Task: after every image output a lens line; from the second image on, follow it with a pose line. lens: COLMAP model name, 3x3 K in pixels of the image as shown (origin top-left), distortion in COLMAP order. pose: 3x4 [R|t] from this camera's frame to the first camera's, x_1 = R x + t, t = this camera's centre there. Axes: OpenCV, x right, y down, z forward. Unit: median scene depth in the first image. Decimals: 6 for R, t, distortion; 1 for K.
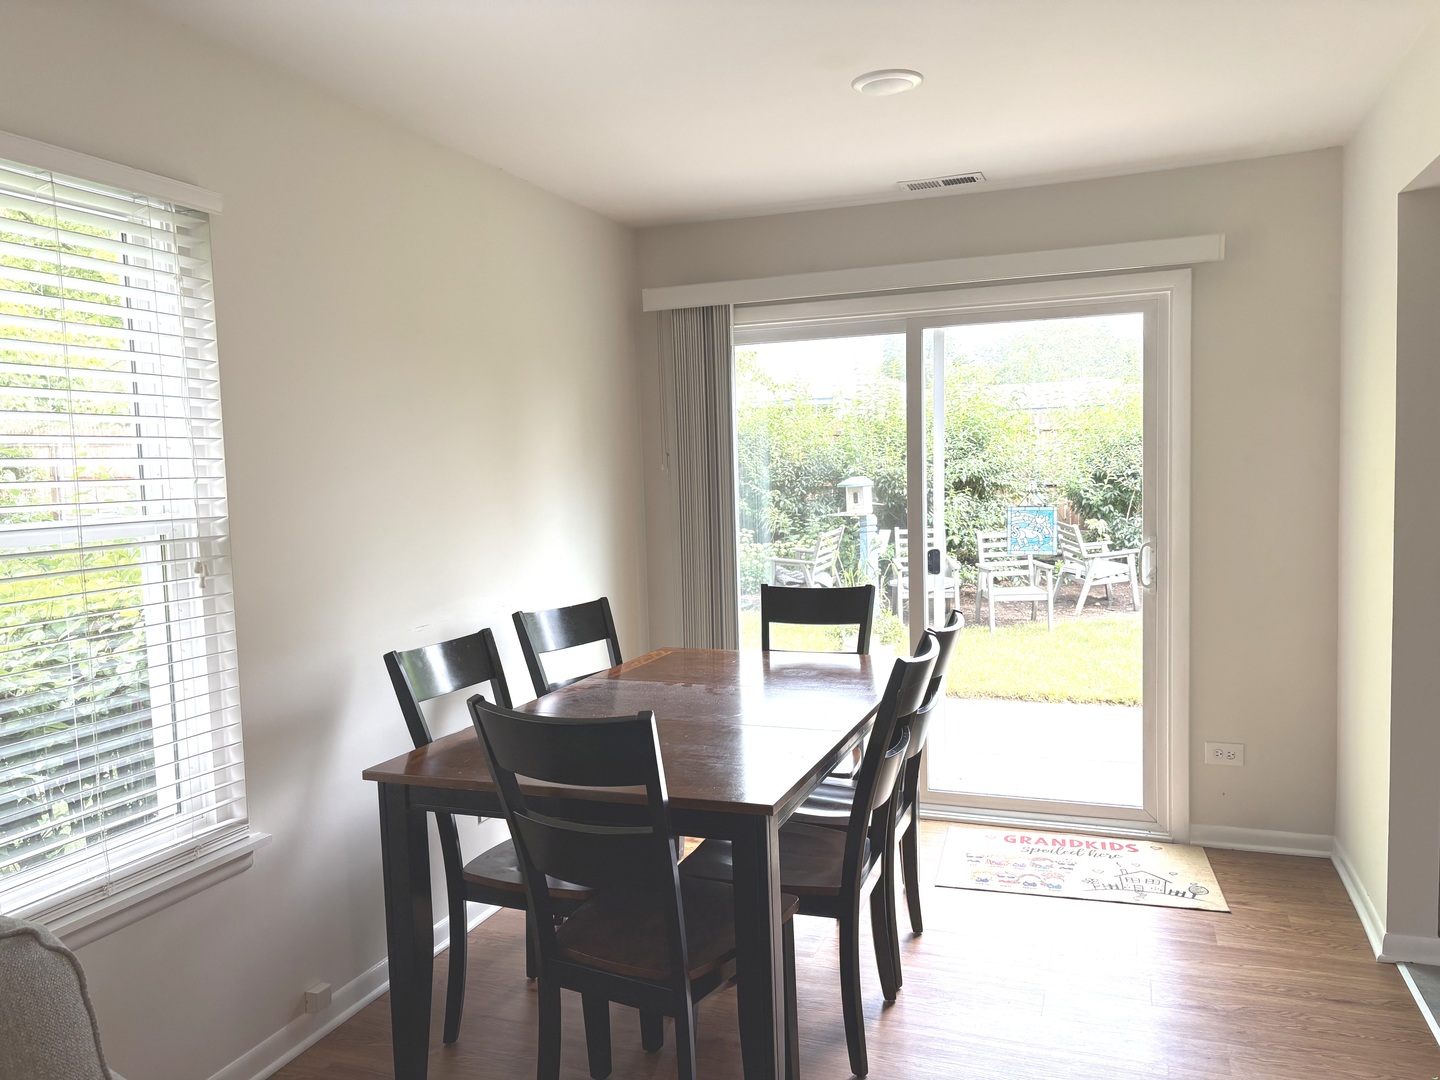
lens RADIAL K [[1085.3, 0, 713.7], [0, 1085.3, 544.8], [0, 0, 1]] dist [0.033613, -0.042259]
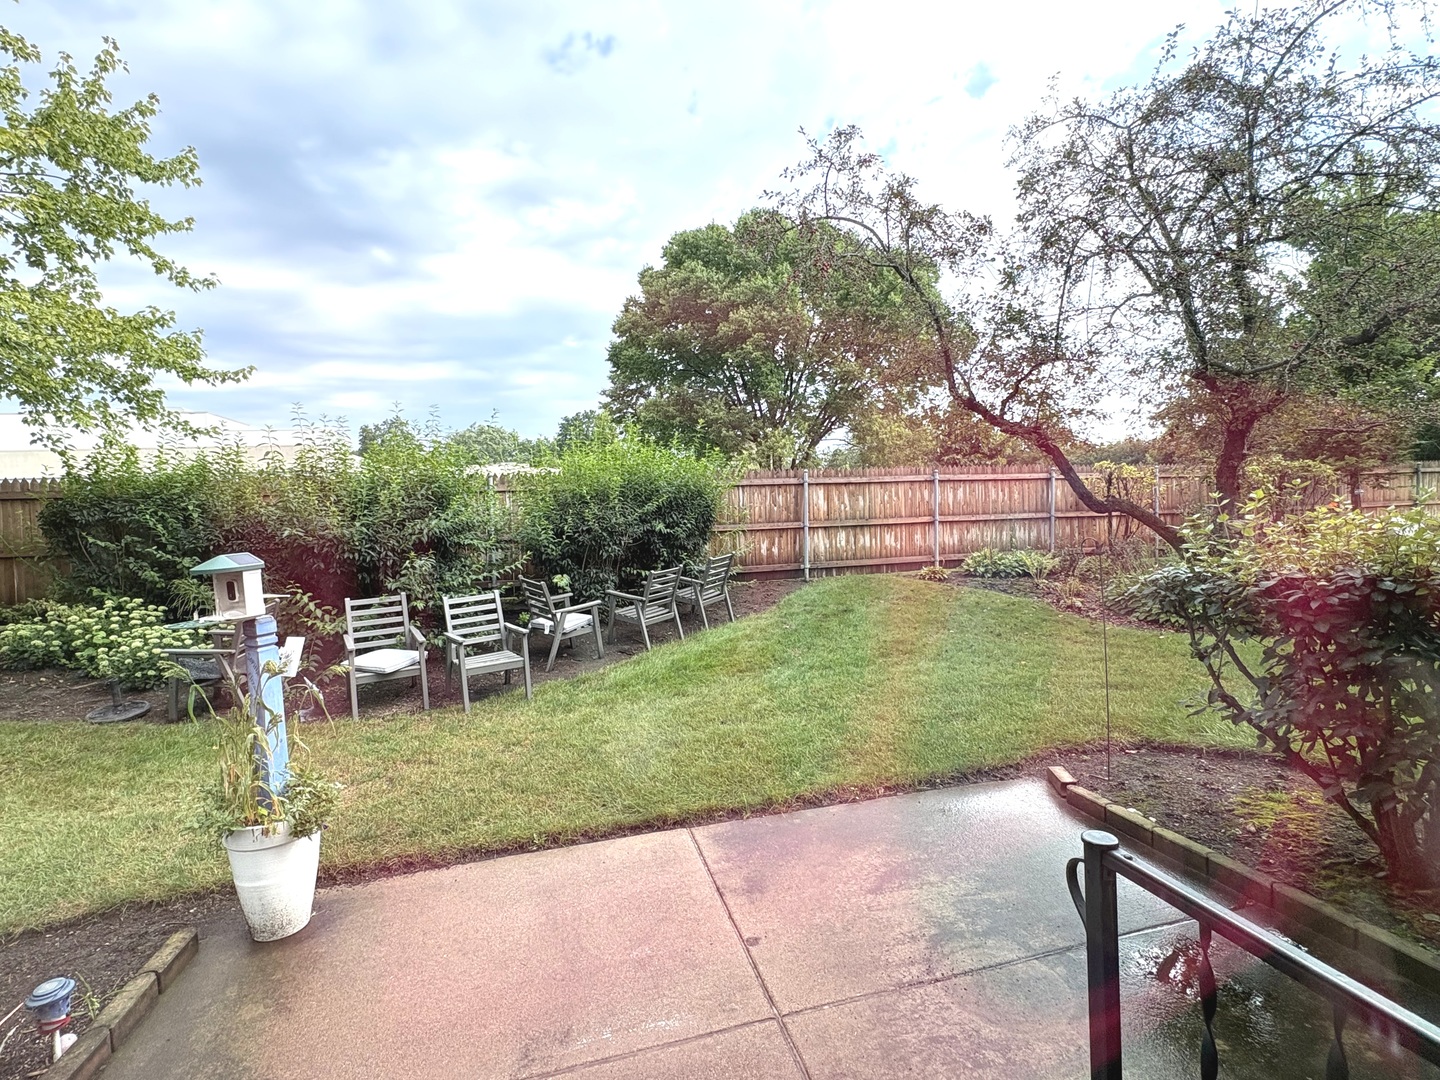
lens RADIAL K [[710.2, 0, 713.0], [0, 710.2, 551.4], [0, 0, 1]] dist [-0.003156, -0.000021]
pose [[0.820462, -0.042196, 0.570142, 0.084364], [0.057174, 0.998329, -0.008391, -0.031392], [-0.568835, 0.039482, 0.821503, 0.355476]]
